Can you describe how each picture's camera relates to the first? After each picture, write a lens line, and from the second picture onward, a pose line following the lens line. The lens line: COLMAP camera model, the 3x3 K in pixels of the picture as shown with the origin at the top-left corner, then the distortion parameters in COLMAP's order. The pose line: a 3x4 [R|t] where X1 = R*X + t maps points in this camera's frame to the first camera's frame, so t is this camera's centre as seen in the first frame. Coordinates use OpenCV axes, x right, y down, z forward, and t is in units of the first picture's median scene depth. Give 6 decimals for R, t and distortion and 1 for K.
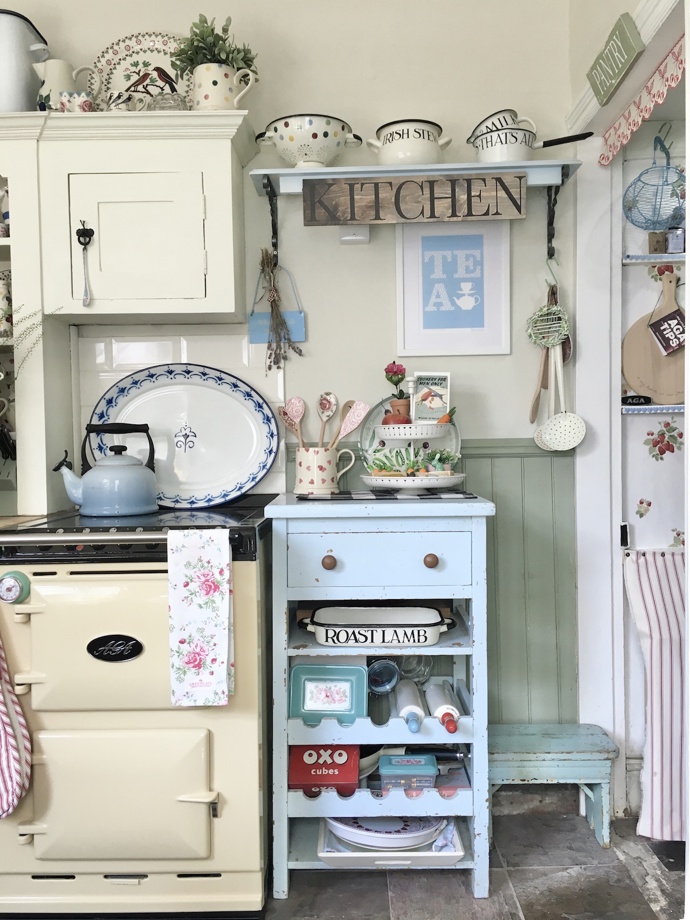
lens RADIAL K [[785.1, 0, 345.5], [0, 785.1, 455.3], [0, 0, 1]] dist [0.079314, -0.104475]
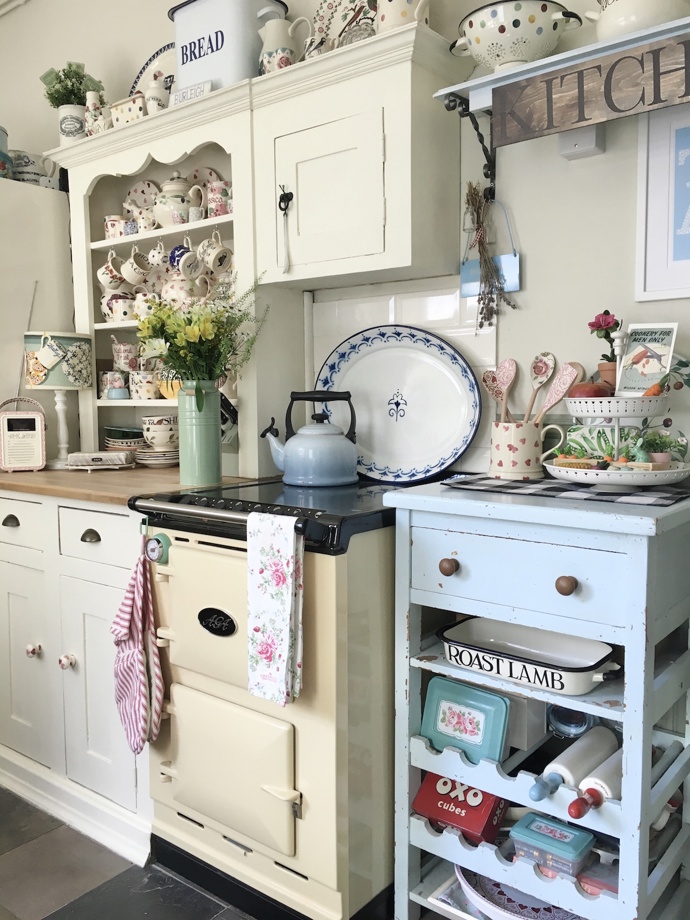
lens RADIAL K [[785.1, 0, 345.5], [0, 785.1, 455.3], [0, 0, 1]] dist [0.079314, -0.104475]
pose [[0.786908, 0.060233, -0.614123, 0.344563], [-0.014439, 0.996749, 0.079260, -0.039269], [0.616901, -0.053503, 0.785220, 0.252217]]
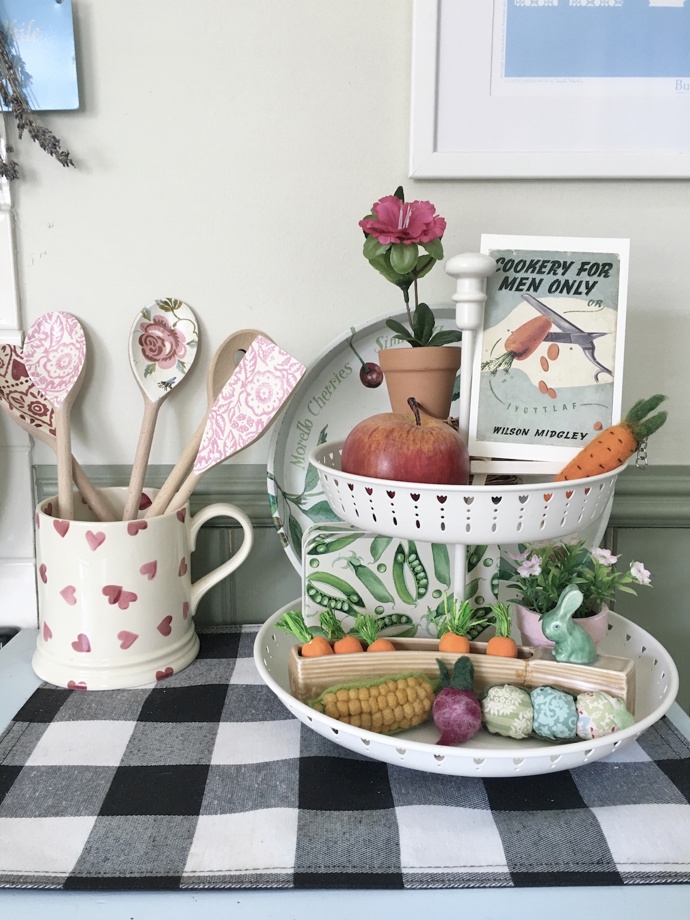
lens RADIAL K [[785.1, 0, 345.5], [0, 785.1, 455.3], [0, 0, 1]] dist [0.079314, -0.104475]
pose [[0.999644, 0.018536, 0.019208, 0.042142], [-0.021442, 0.986193, 0.164207, -0.078472], [-0.015899, -0.164561, 0.986239, 0.753621]]
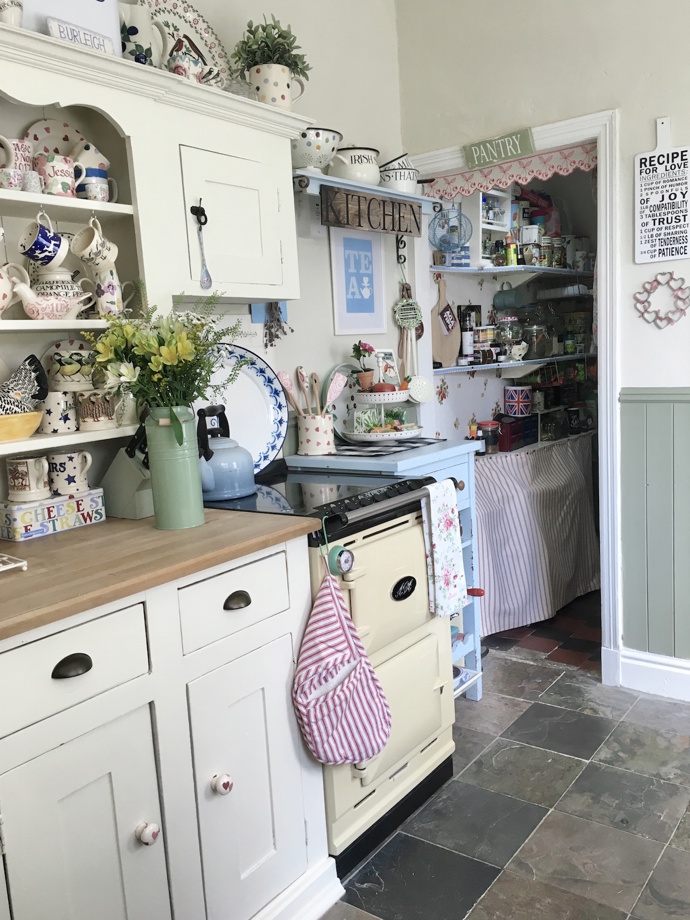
lens RADIAL K [[806.5, 0, 345.7], [0, 806.5, 455.8], [0, 0, 1]] dist [0.043752, -0.004125]
pose [[0.585089, -0.122152, 0.801717, -1.027685], [0.063148, 0.992452, 0.105128, -0.075560], [-0.808507, -0.010882, 0.588386, 0.265667]]
